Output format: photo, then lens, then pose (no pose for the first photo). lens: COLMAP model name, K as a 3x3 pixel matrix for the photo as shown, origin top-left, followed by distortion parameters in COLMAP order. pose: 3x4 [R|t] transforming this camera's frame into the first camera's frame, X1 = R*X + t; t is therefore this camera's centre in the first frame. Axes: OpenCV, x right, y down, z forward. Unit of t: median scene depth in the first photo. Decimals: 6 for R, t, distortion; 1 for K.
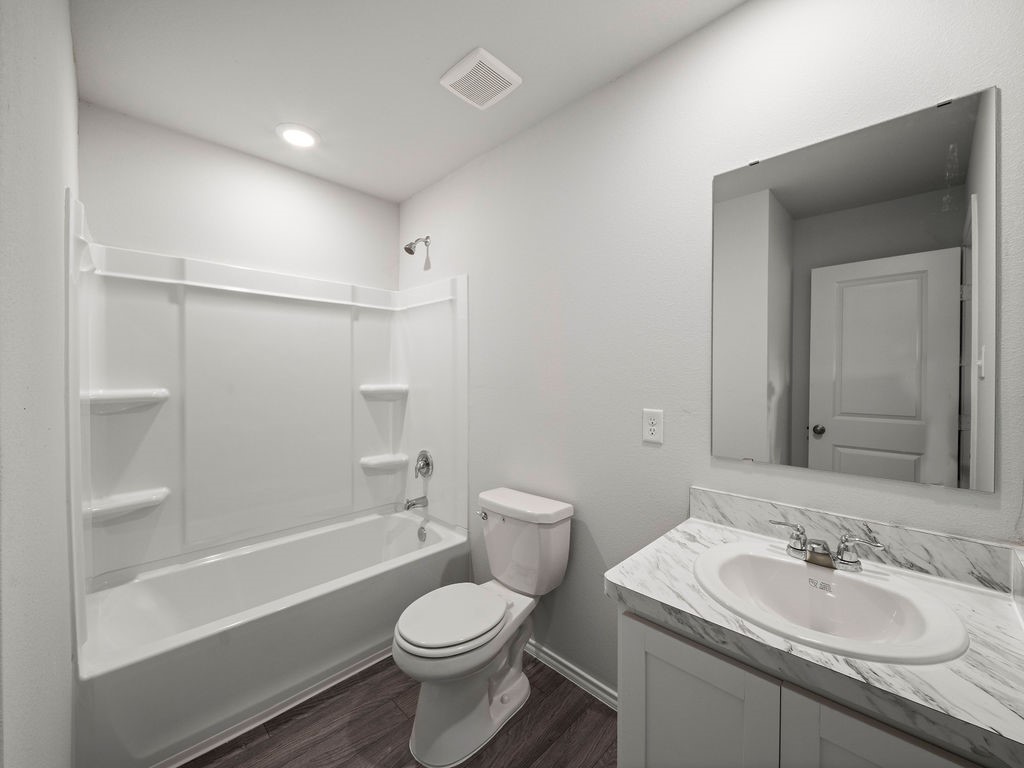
lens RADIAL K [[410.1, 0, 512.0], [0, 410.1, 384.0], [0, 0, 1]] dist [-0.000606, -0.000206]
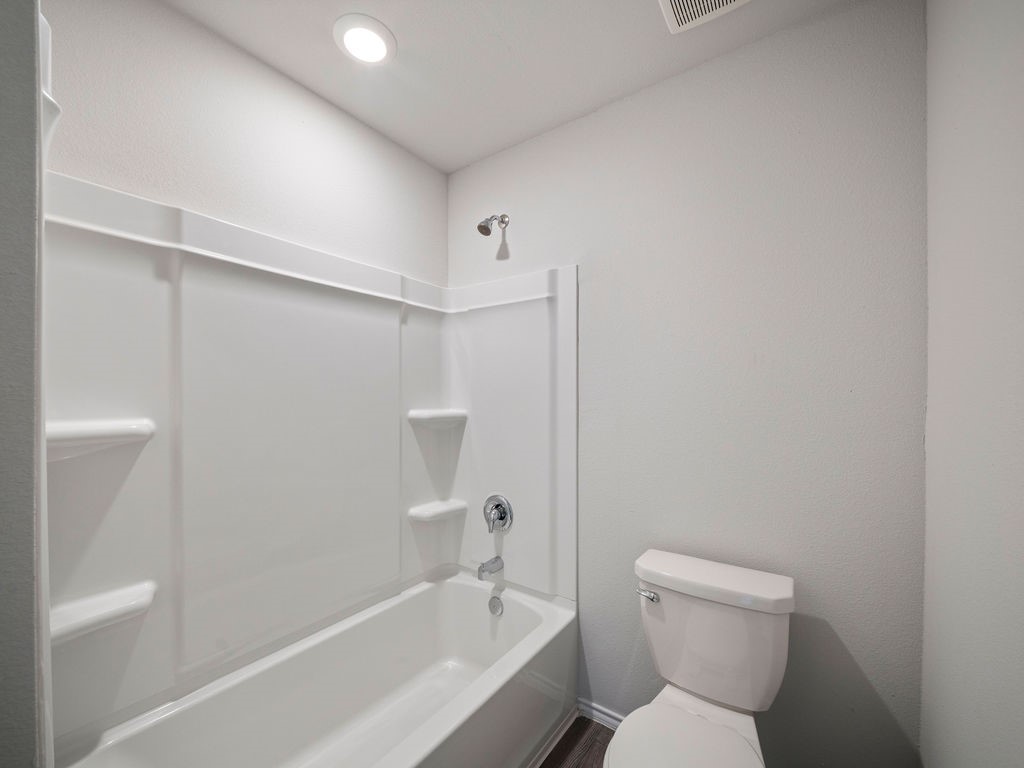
lens RADIAL K [[417.5, 0, 507.4], [0, 417.5, 407.5], [0, 0, 1]] dist [0.033626, -0.017446]
pose [[0.990827, -0.004340, 0.135067, -0.304040], [0.004229, 0.999990, 0.001113, -0.002921], [-0.135070, -0.000531, 0.990836, 0.228094]]
